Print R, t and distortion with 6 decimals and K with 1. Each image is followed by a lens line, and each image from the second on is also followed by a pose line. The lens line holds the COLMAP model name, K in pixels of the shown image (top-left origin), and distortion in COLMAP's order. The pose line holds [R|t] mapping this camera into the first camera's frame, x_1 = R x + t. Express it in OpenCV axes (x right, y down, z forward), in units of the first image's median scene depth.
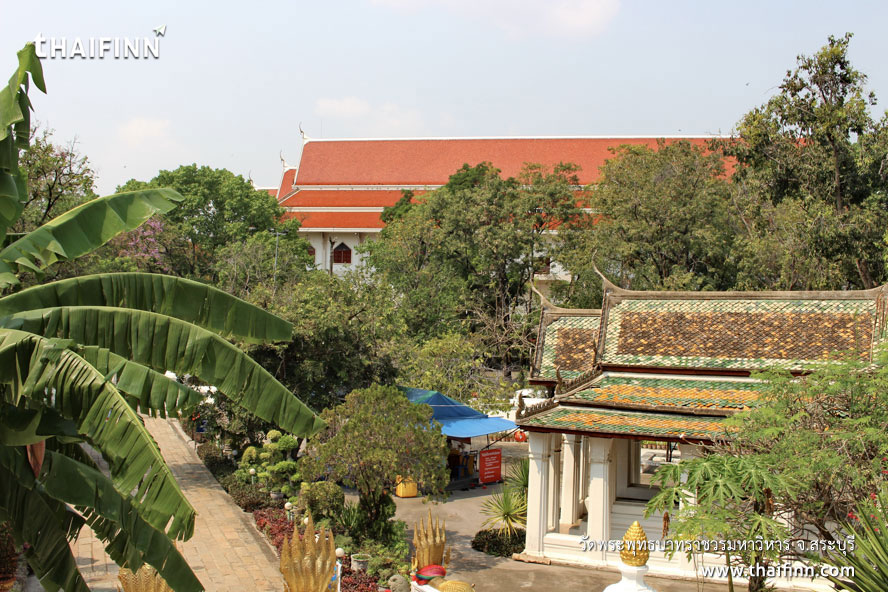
lens RADIAL K [[912.0, 0, 443.4], [0, 912.0, 298.1], [0, 0, 1]] dist [-0.100850, 0.000000]
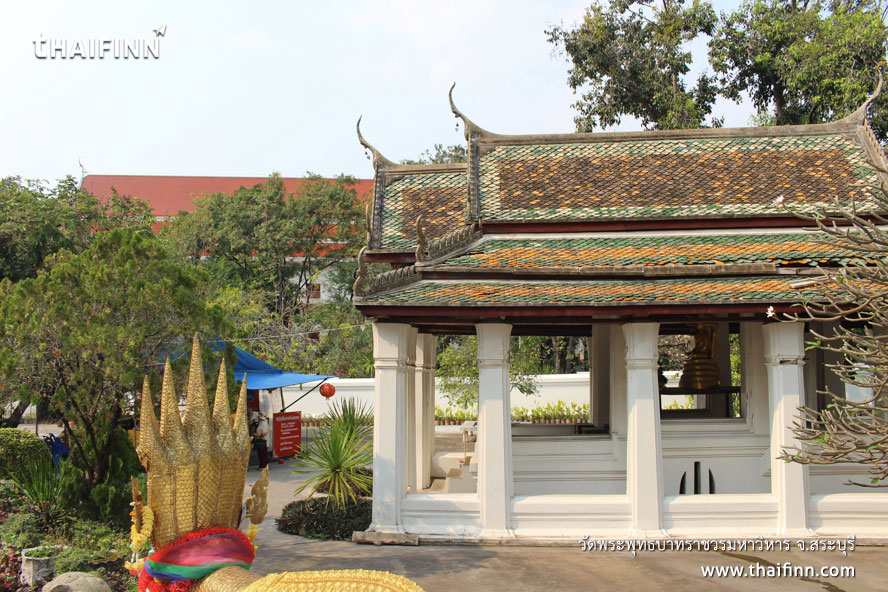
lens RADIAL K [[741.8, 0, 442.6], [0, 741.8, 297.2], [0, 0, 1]] dist [-0.110992, 0.003760]
pose [[0.956268, 0.000239, 0.292493, -0.005736], [0.021555, 0.997223, -0.071286, 0.166712], [-0.291698, 0.074473, 0.953607, 0.522992]]
